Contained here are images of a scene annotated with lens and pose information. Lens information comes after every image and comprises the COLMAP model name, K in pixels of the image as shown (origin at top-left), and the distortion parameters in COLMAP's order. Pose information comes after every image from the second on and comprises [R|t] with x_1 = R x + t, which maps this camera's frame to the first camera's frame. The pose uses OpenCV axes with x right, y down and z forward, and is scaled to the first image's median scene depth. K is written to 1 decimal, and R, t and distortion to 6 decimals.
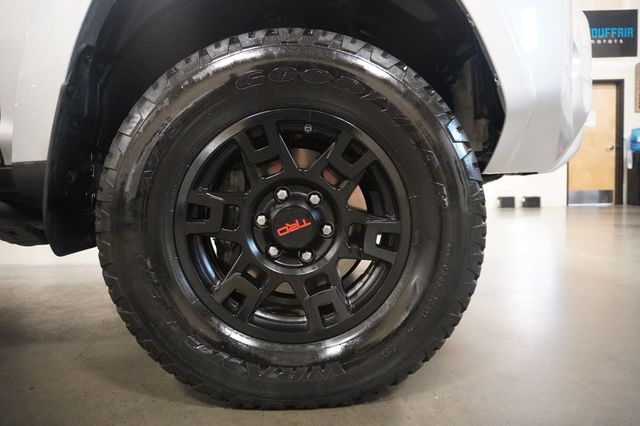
lens RADIAL K [[426.1, 0, 318.7], [0, 426.1, 229.8], [0, 0, 1]] dist [-0.004983, 0.001700]
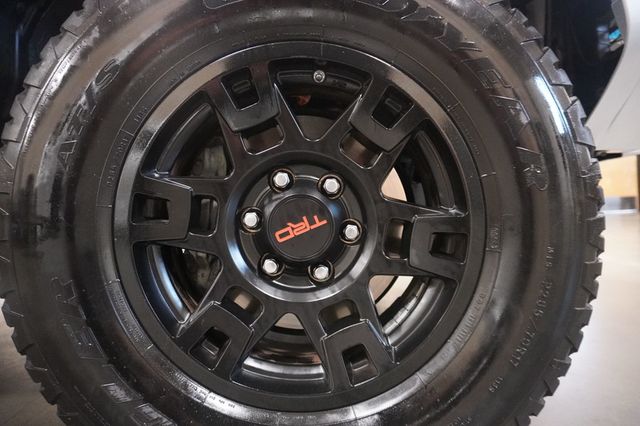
lens RADIAL K [[426.1, 0, 318.7], [0, 426.1, 229.8], [0, 0, 1]] dist [-0.004983, 0.001700]
pose [[0.999621, -0.025747, -0.009705, -0.024404], [0.025285, 0.998663, -0.045095, 0.026008], [0.010853, 0.044832, 0.998936, 0.347178]]
